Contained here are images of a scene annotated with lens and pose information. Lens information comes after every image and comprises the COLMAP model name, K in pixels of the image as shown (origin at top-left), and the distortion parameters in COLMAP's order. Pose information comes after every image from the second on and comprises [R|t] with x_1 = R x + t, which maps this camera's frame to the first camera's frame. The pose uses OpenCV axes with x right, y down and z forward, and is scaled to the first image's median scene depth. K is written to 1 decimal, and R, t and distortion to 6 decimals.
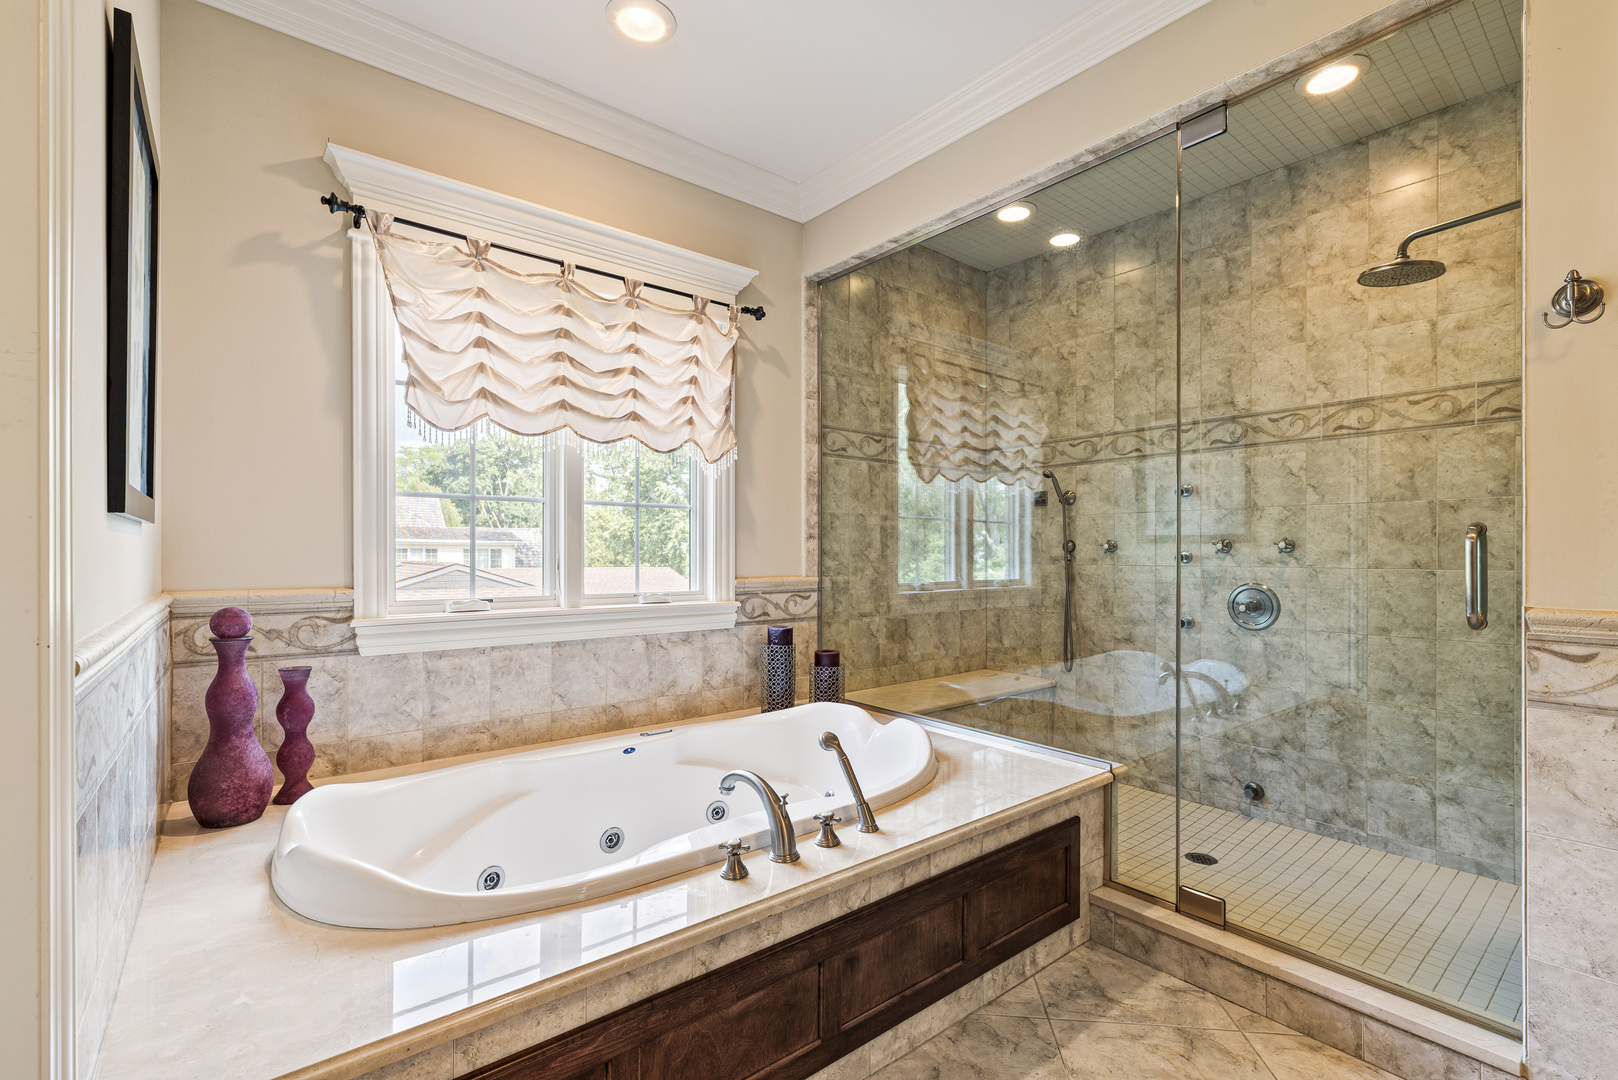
lens RADIAL K [[721.8, 0, 811.2], [0, 721.8, 551.1], [0, 0, 1]] dist [0.002487, 0.000066]
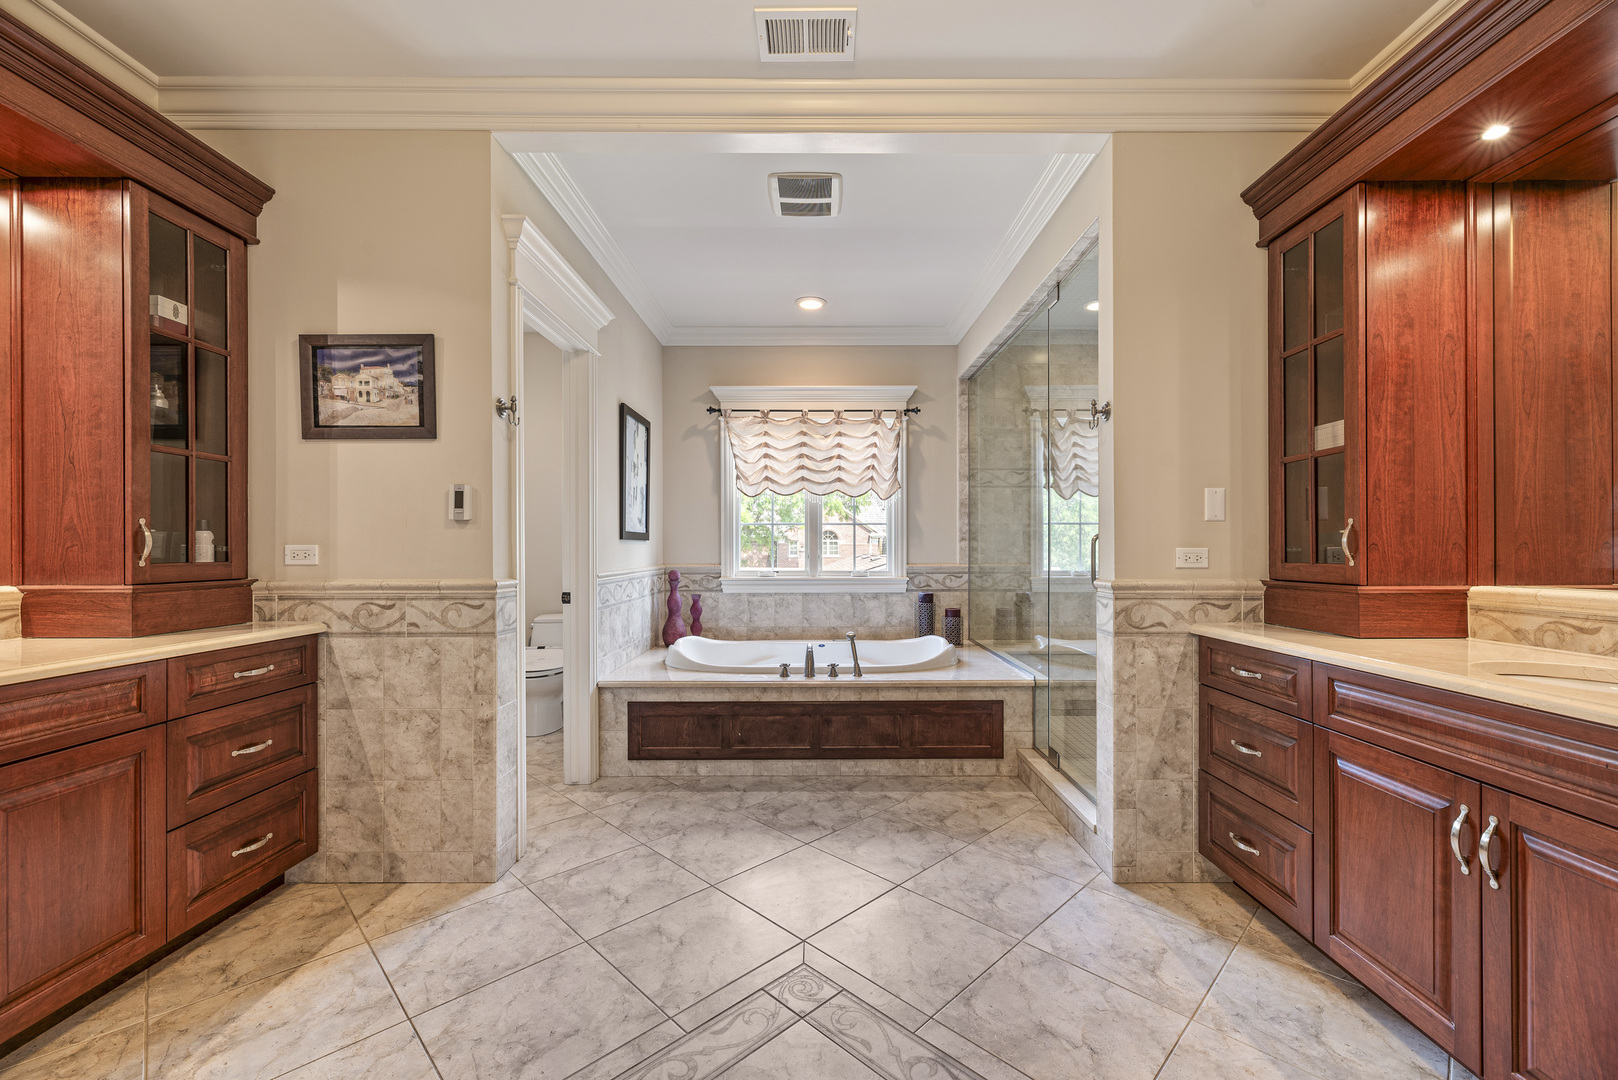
lens RADIAL K [[654.8, 0, 815.3], [0, 654.8, 547.8], [0, 0, 1]] dist [0.001189, 0.000000]
pose [[0.773110, -0.004276, -0.634258, 0.821856], [0.004800, 0.999988, -0.000891, -0.001338], [0.634254, -0.002356, 0.773121, -0.408479]]
